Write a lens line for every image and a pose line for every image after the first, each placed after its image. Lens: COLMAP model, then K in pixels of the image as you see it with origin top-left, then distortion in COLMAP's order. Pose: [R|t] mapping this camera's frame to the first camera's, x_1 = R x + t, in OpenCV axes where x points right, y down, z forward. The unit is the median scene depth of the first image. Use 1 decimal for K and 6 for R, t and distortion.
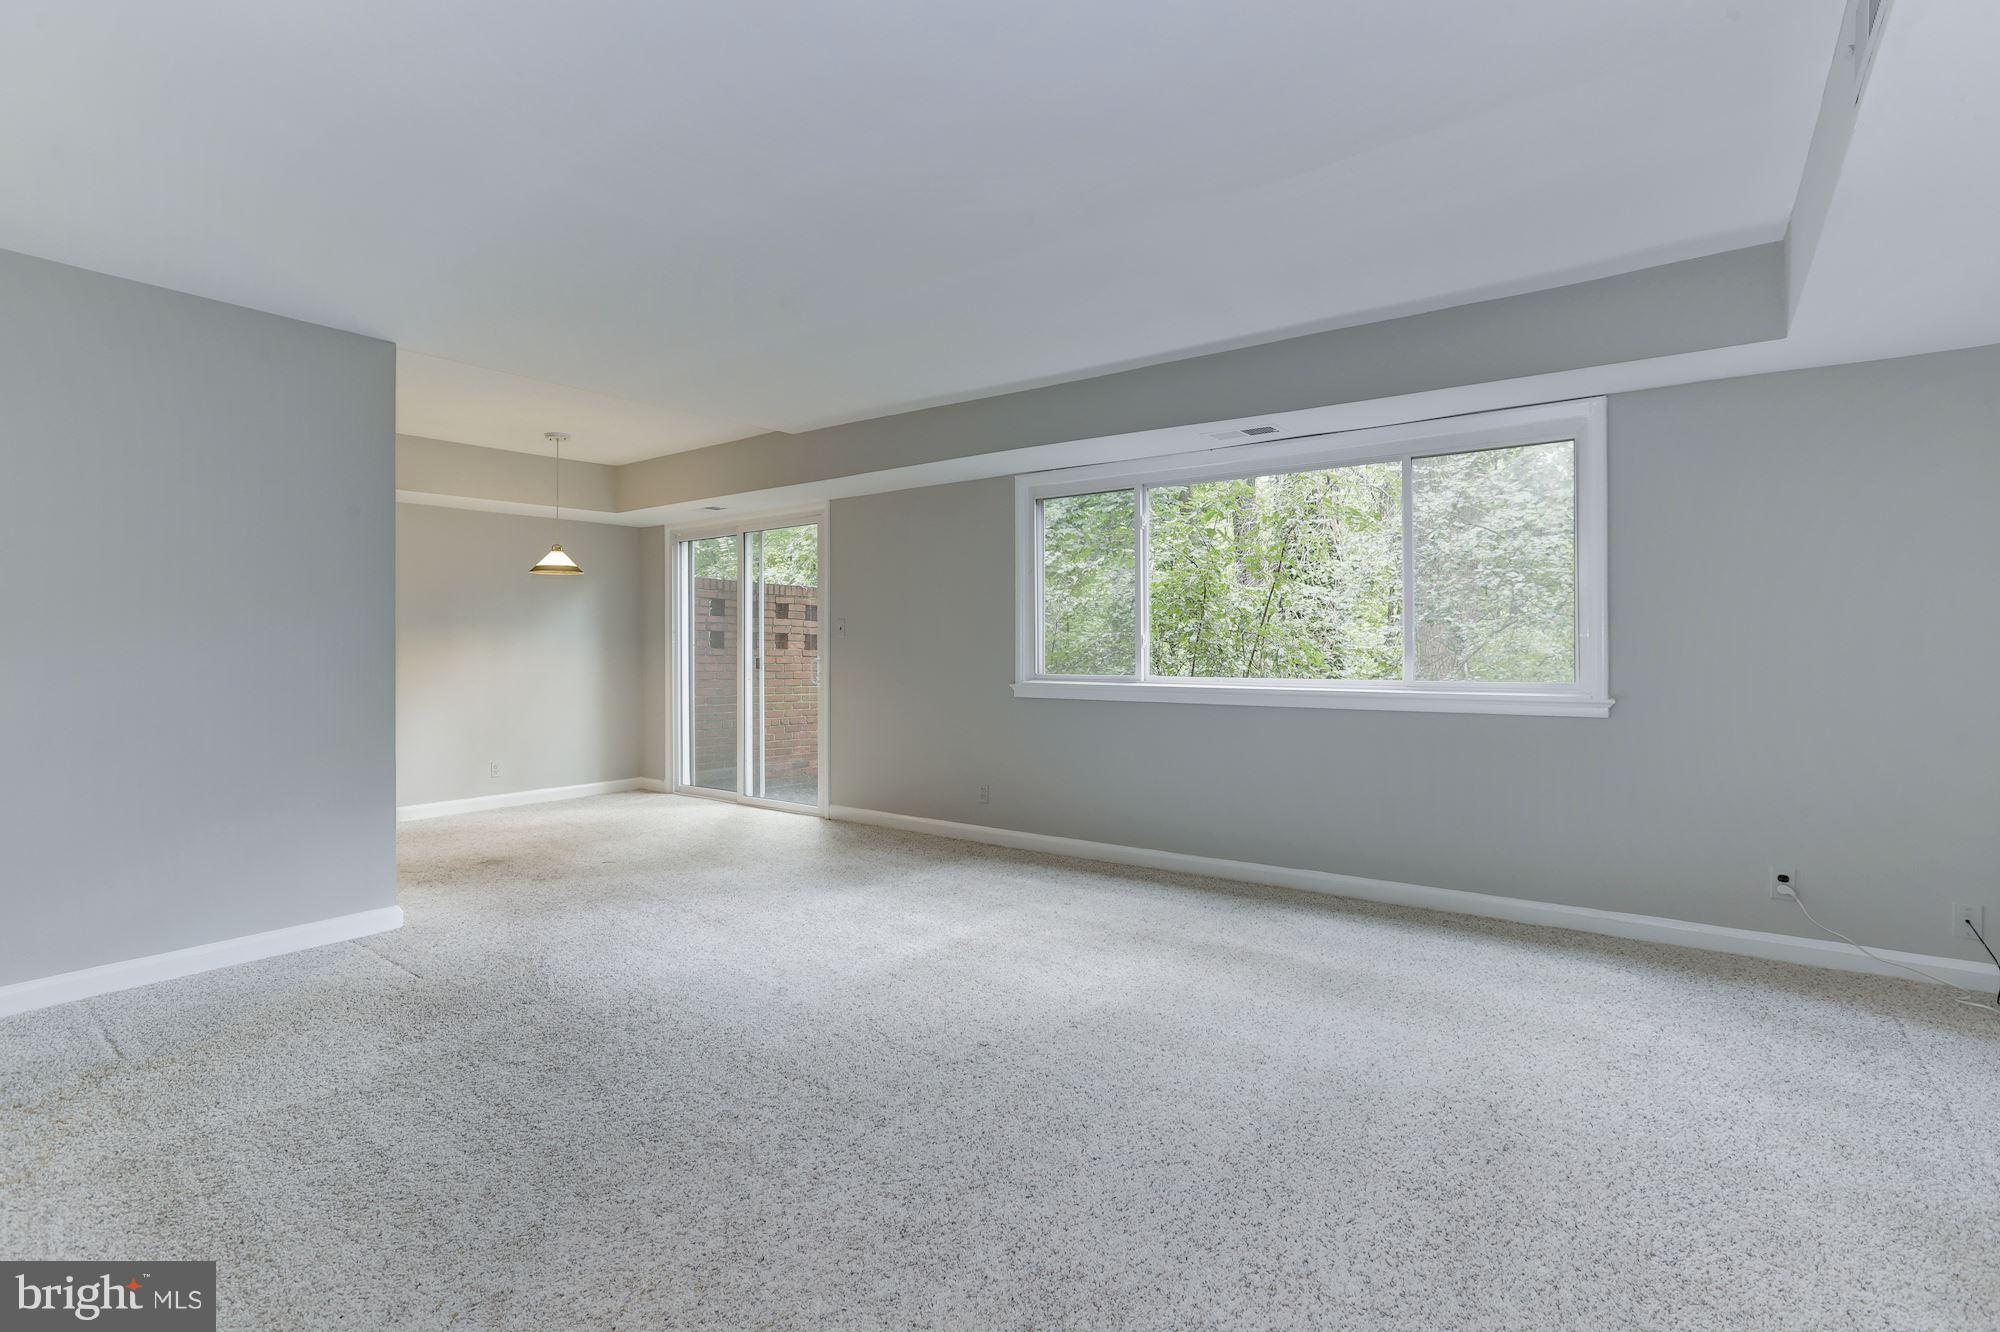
lens RADIAL K [[906.0, 0, 997.3], [0, 906.0, 658.4], [0, 0, 1]] dist [-0.014232, 0.008929]
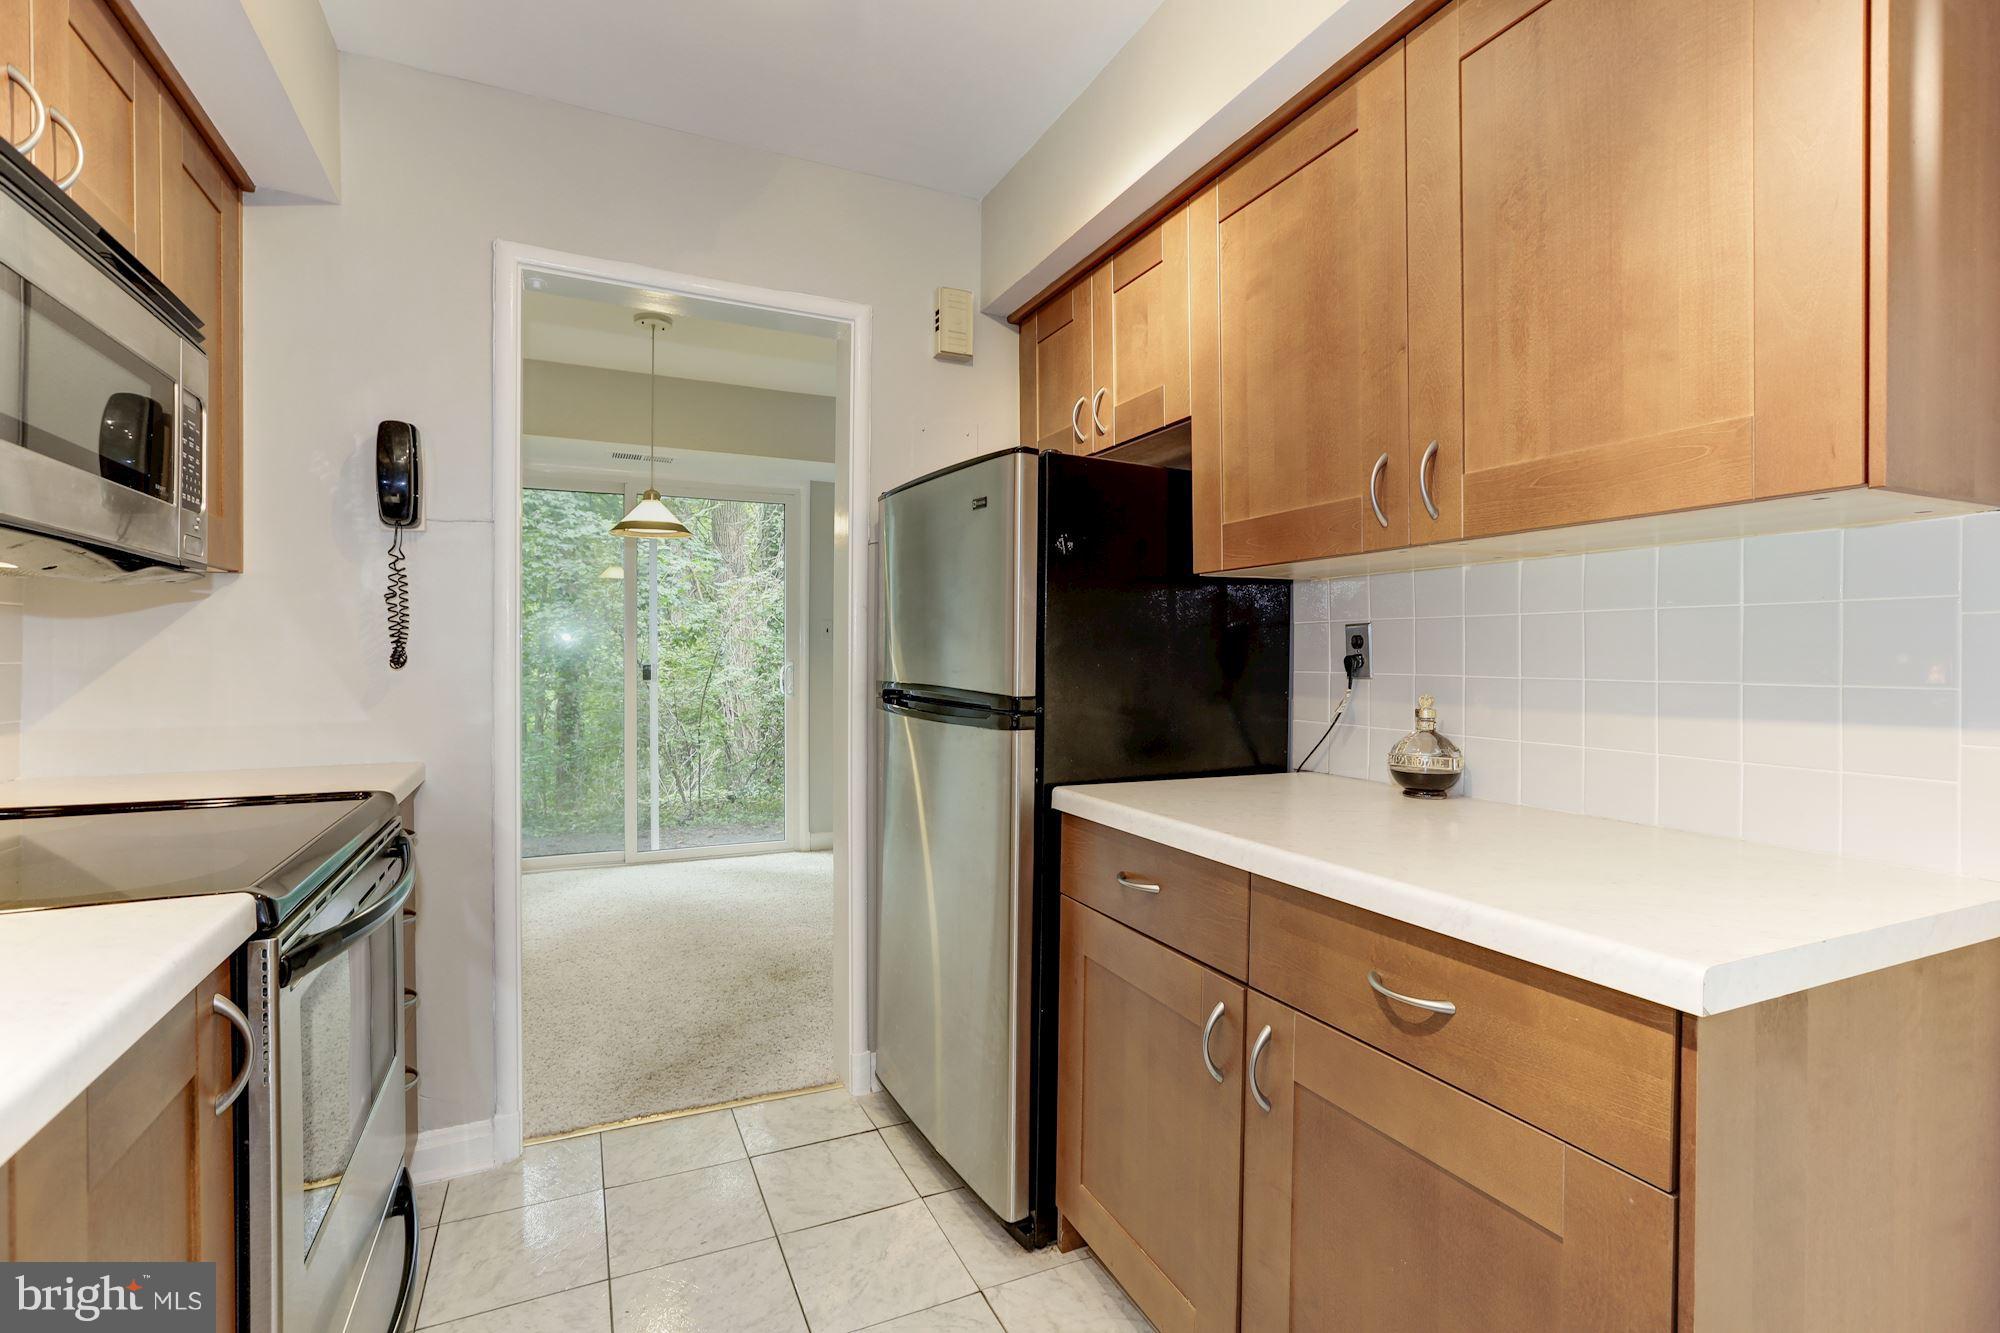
lens RADIAL K [[906.0, 0, 997.3], [0, 906.0, 658.9], [0, 0, 1]] dist [-0.014232, 0.008929]
pose [[0.491396, -0.003917, 0.870927, -0.868751], [0.003338, 0.999991, 0.002614, -0.006687], [-0.870930, 0.001622, 0.491405, 0.433633]]
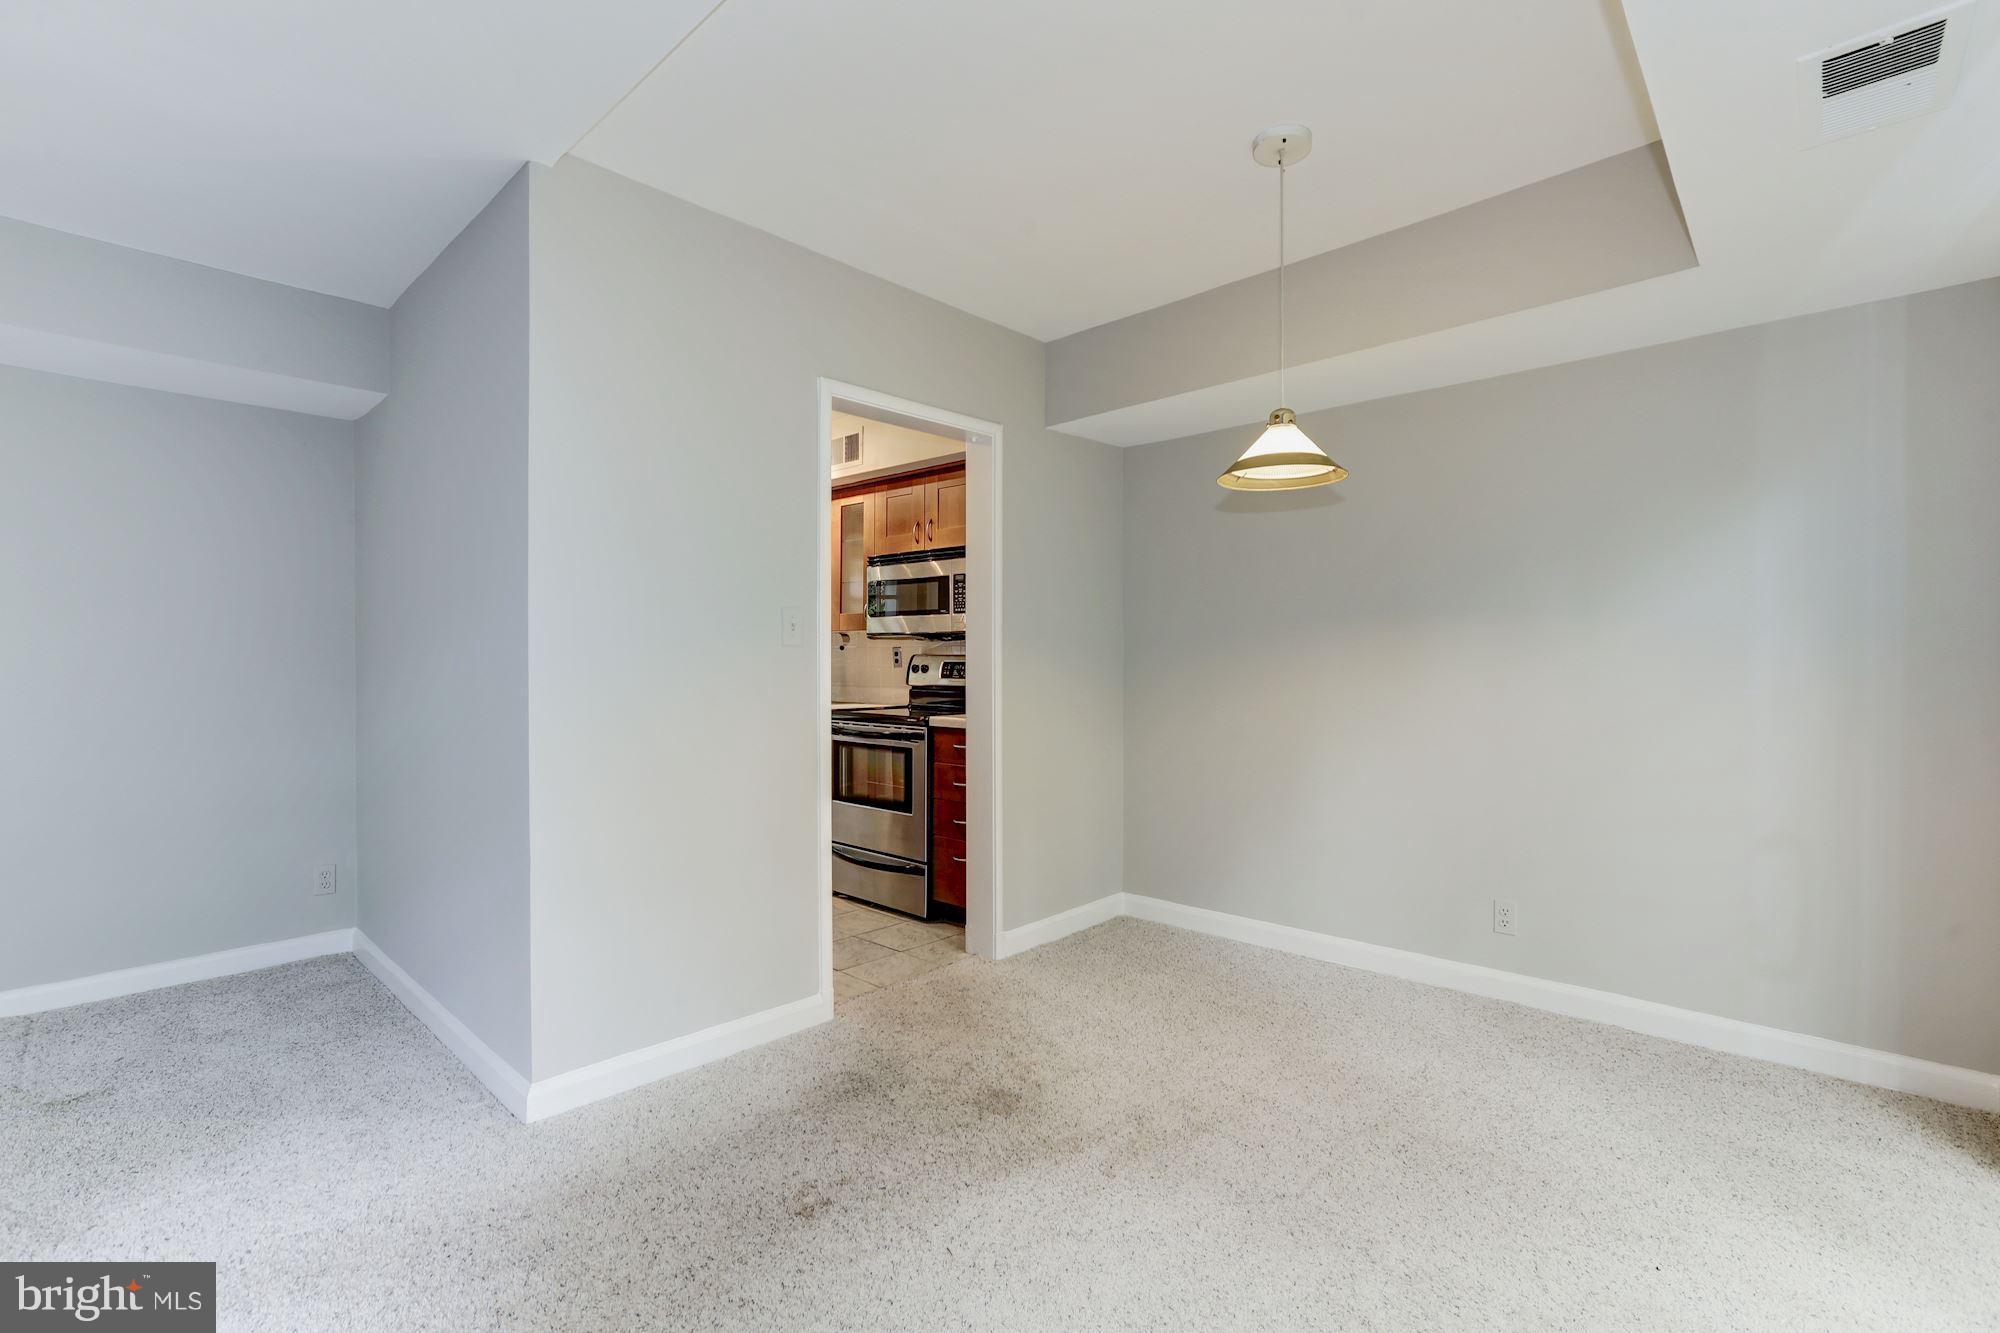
lens RADIAL K [[906.0, 0, 997.3], [0, 906.0, 658.9], [0, 0, 1]] dist [-0.014232, 0.008929]
pose [[-0.106340, -0.000954, -0.994329, -0.059403], [-0.008849, 0.999961, -0.000013, -0.011038], [0.994290, 0.008798, -0.106344, 0.840032]]
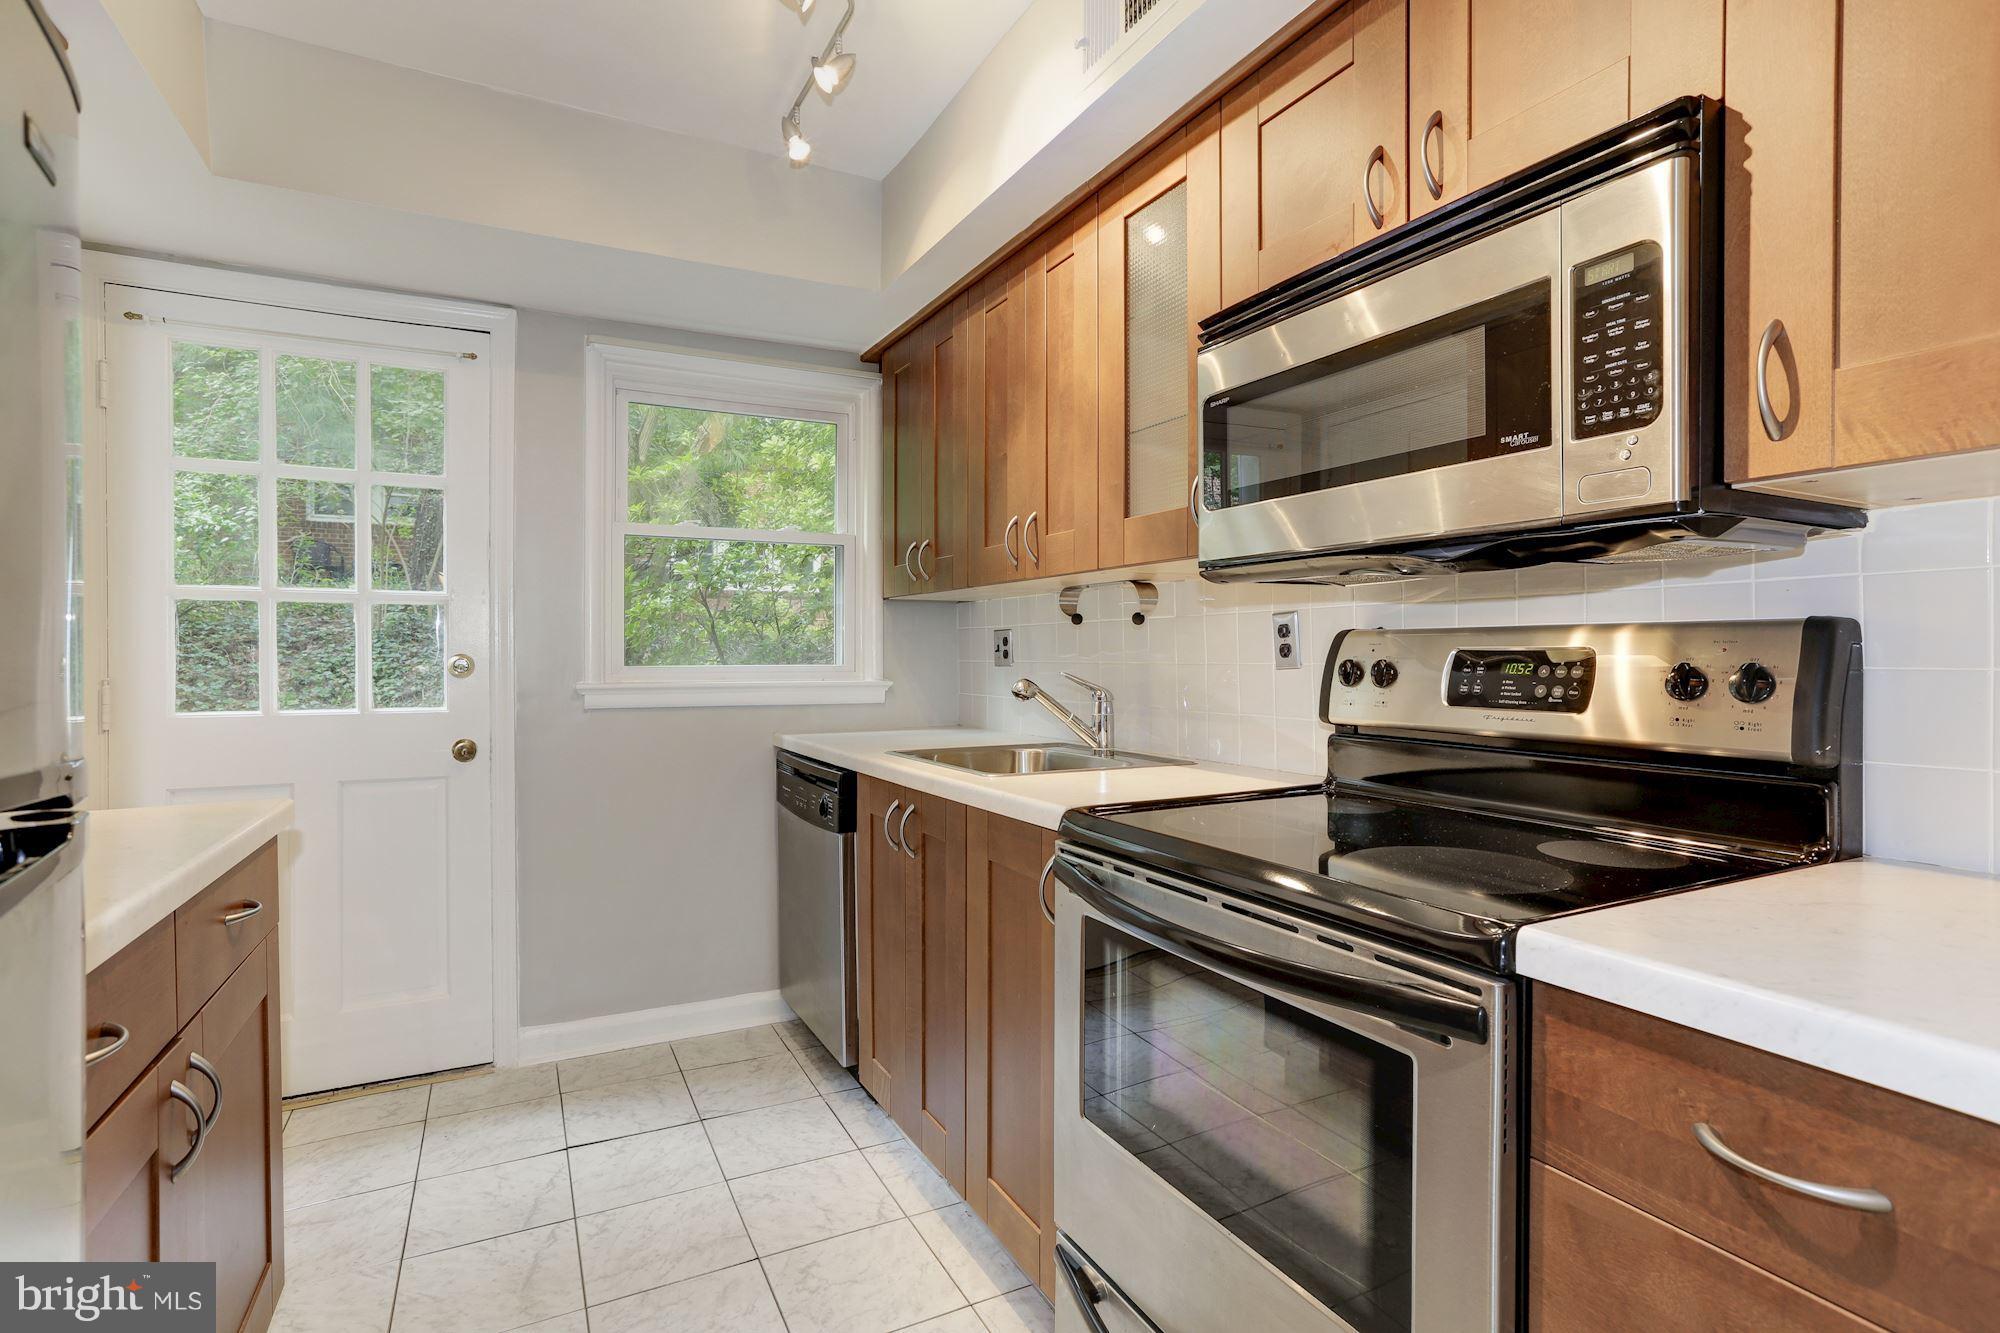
lens RADIAL K [[937.7, 0, 999.5], [0, 937.7, 660.0], [0, 0, 1]] dist [-0.069618, 0.035749]
pose [[-0.448517, 0.007208, -0.893745, -0.572600], [-0.004890, 0.999933, 0.010518, -0.007805], [0.893761, 0.009088, -0.448452, 0.710431]]
